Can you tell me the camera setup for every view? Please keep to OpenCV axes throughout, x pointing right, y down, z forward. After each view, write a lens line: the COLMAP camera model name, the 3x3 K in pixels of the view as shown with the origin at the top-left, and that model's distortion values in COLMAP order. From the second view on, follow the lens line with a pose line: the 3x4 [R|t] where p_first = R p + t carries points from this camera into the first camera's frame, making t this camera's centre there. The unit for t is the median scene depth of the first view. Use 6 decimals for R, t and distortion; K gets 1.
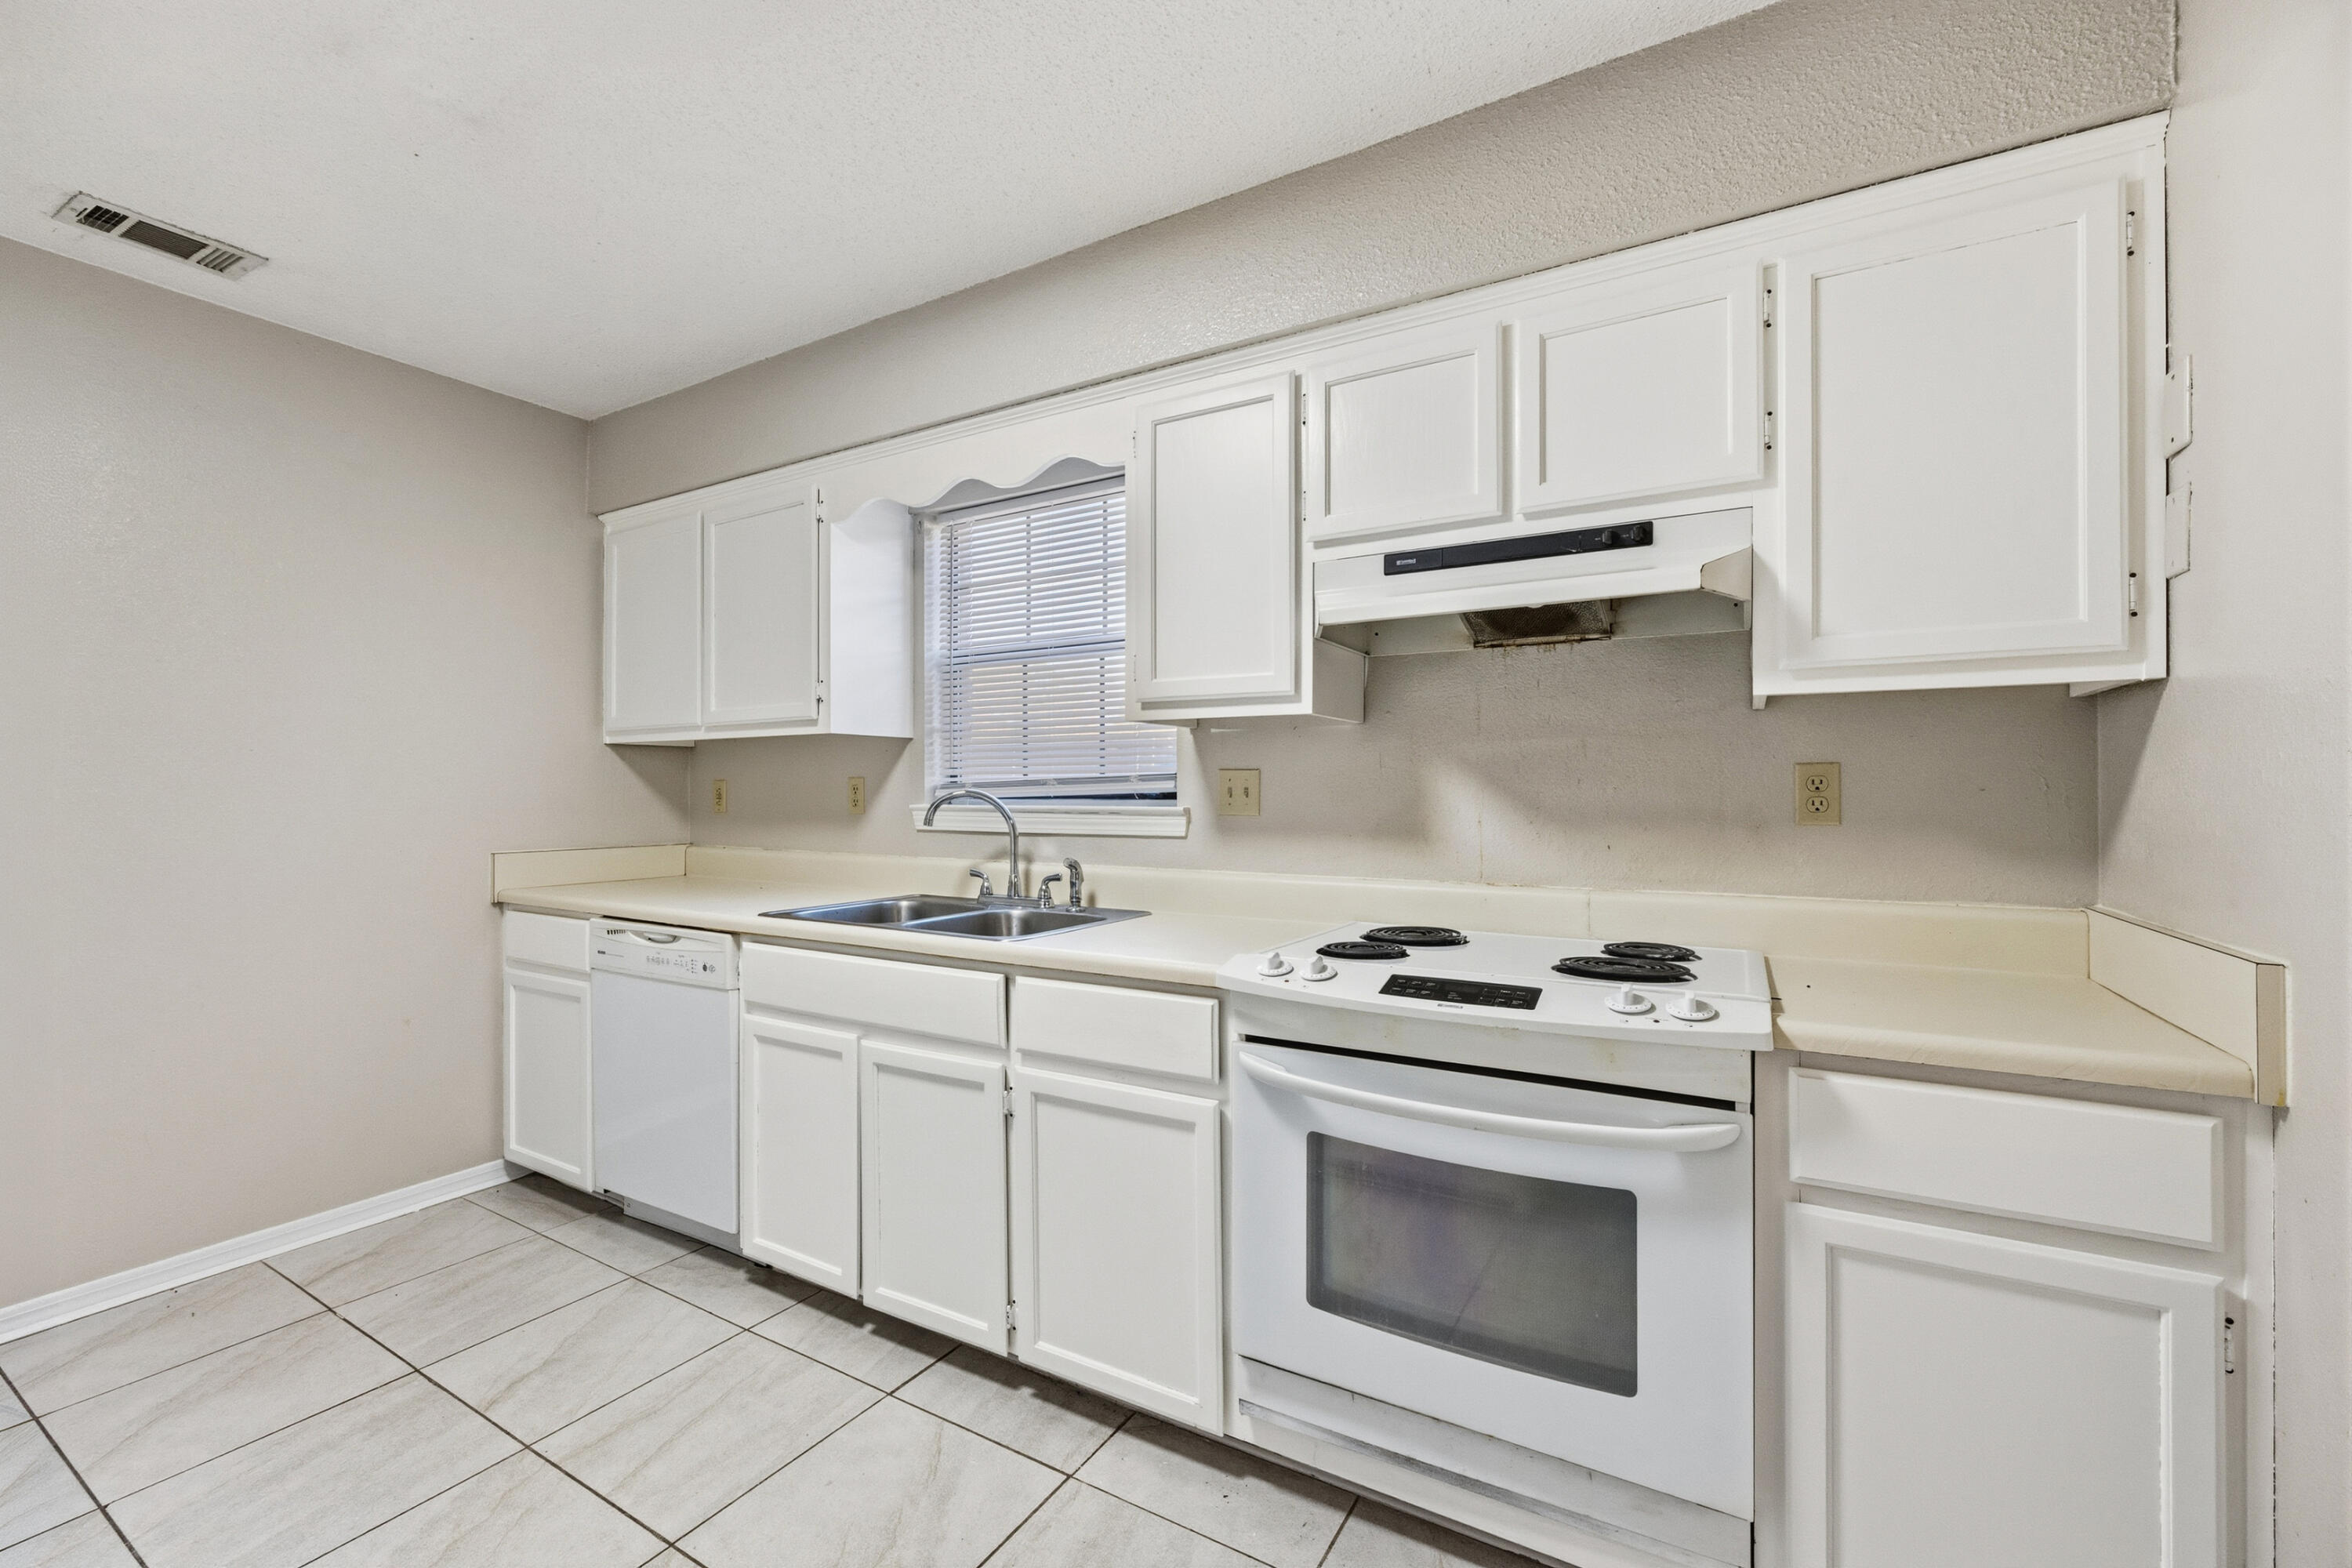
lens RADIAL K [[942.1, 0, 1195.6], [0, 942.1, 787.4], [0, 0, 1]] dist [-0.008311, -0.000274]
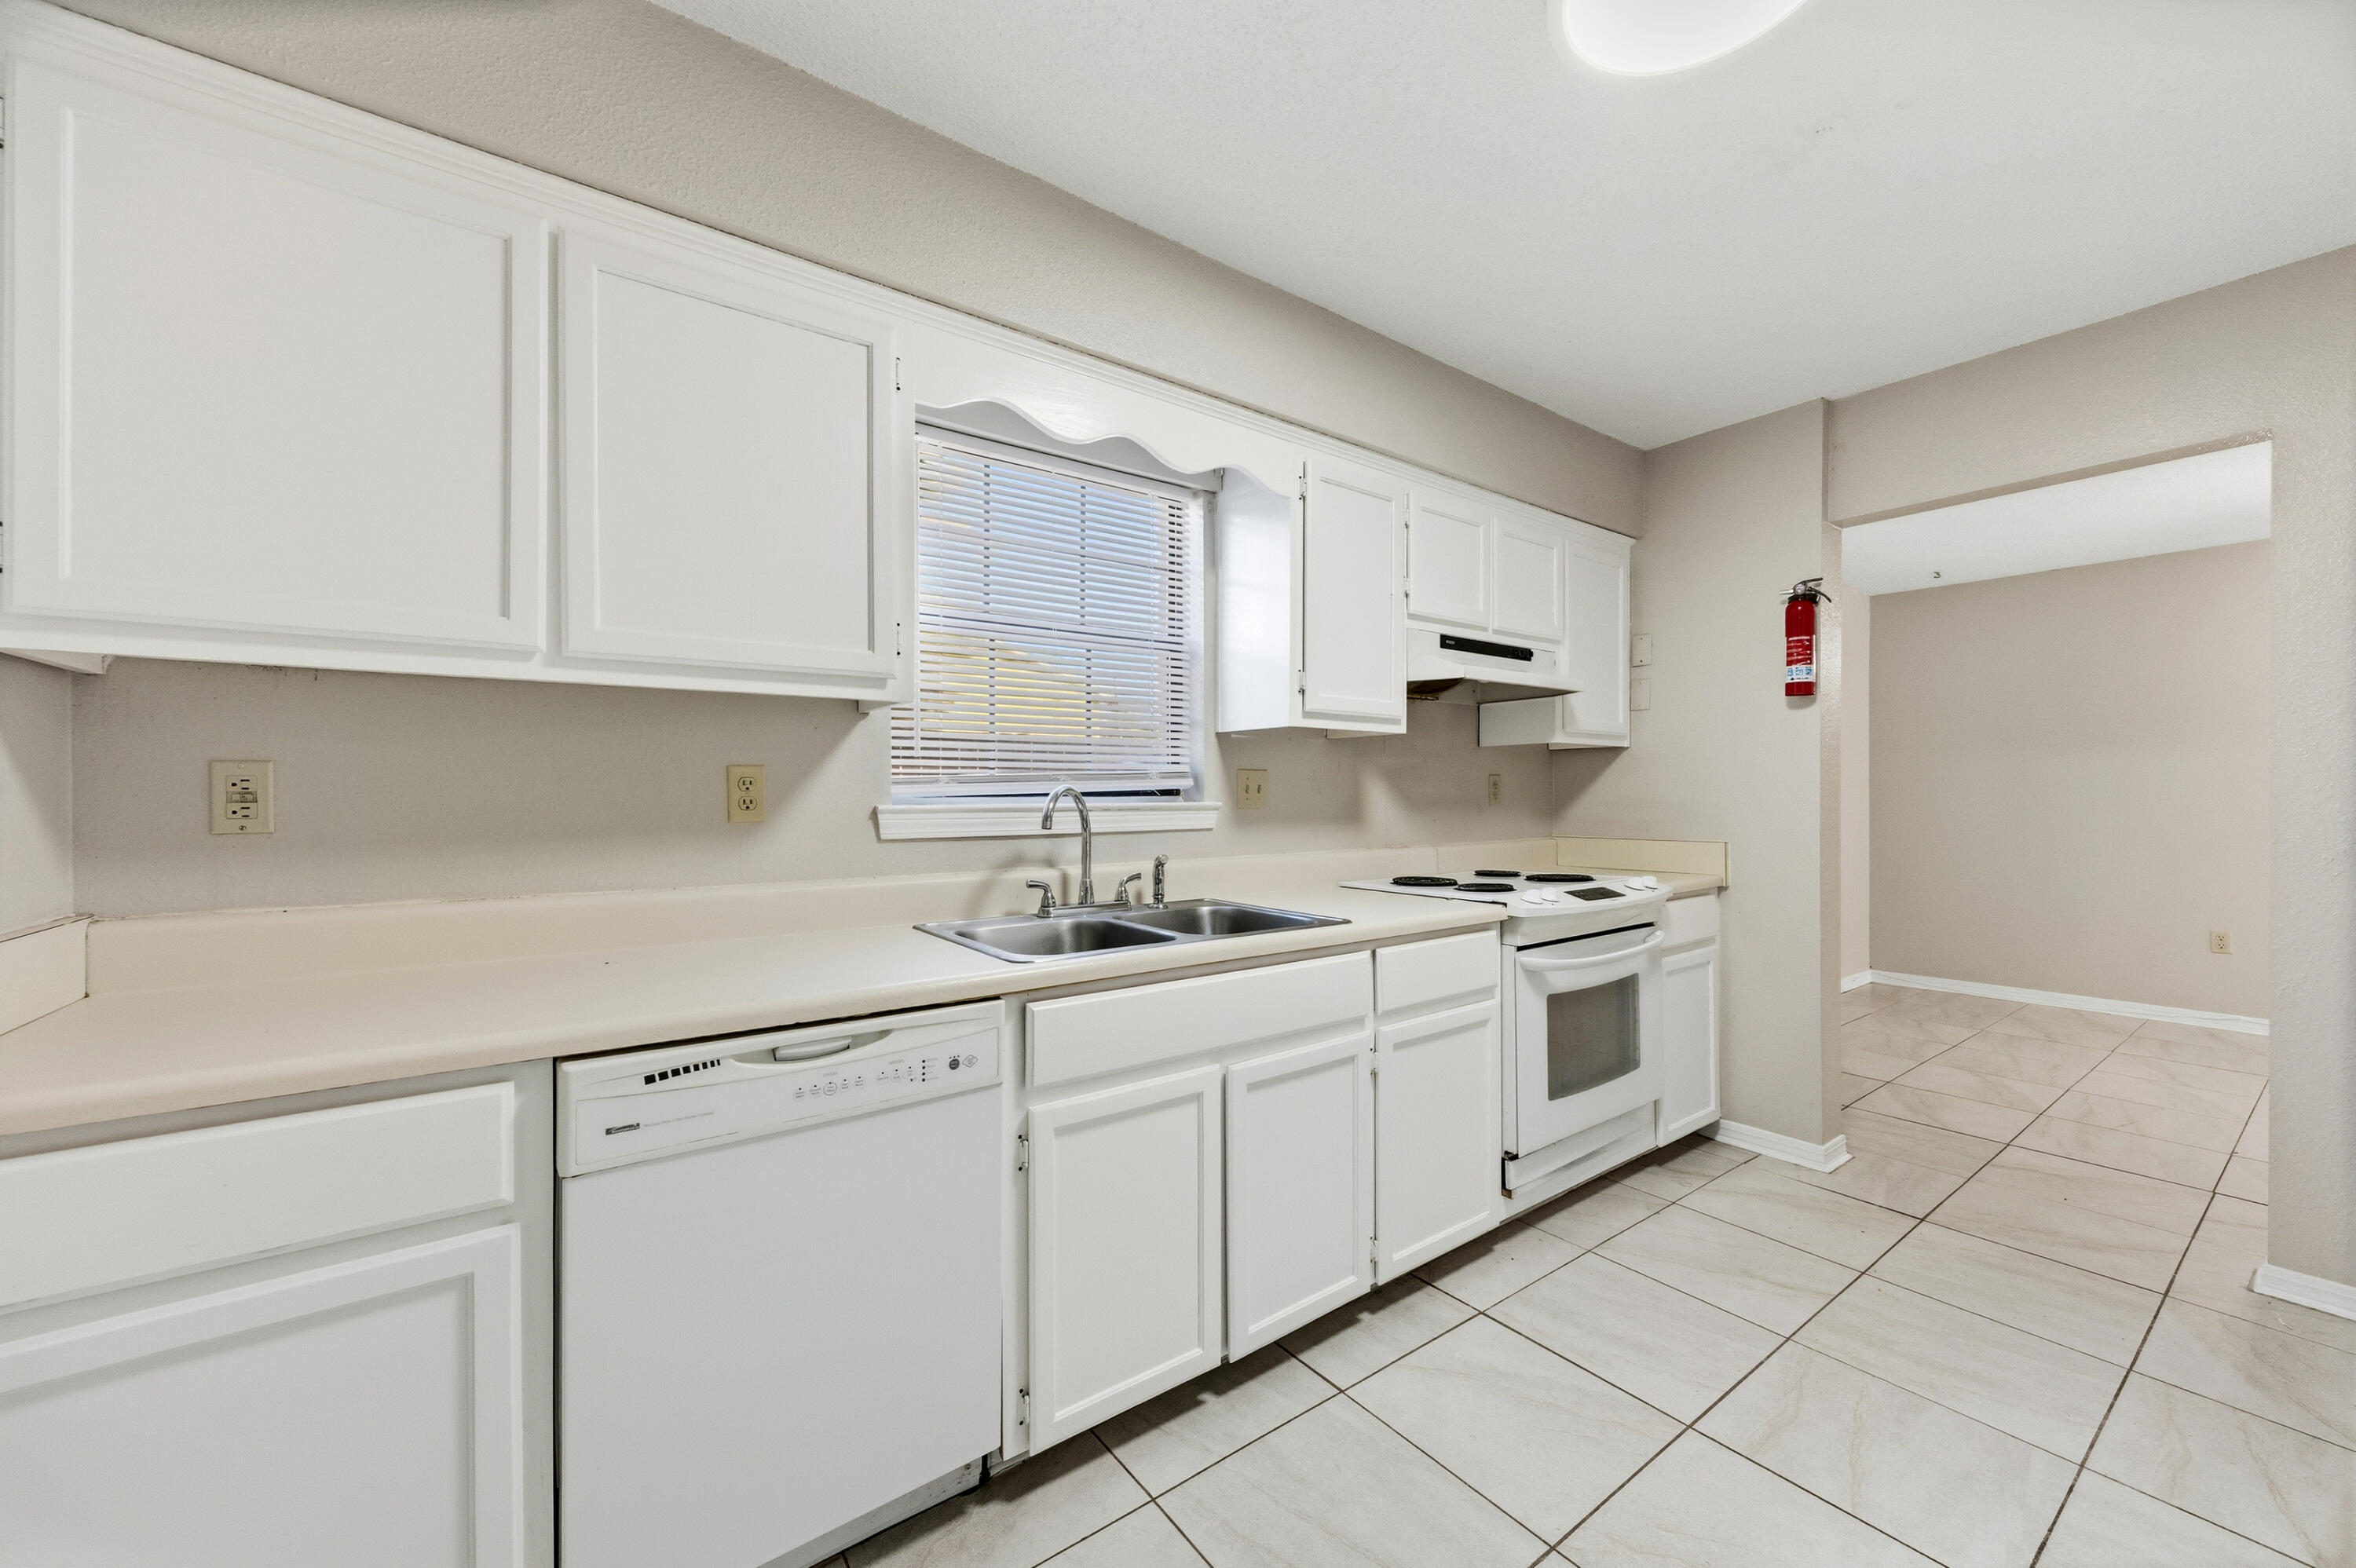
lens RADIAL K [[897.6, 0, 1198.9], [0, 897.6, 791.1], [0, 0, 1]] dist [0.004686, 0.000300]
pose [[0.396474, 0.000304, 0.918046, -0.999921], [-0.003798, 0.999992, 0.001310, 0.006518], [-0.918038, -0.004006, 0.396472, 0.601372]]
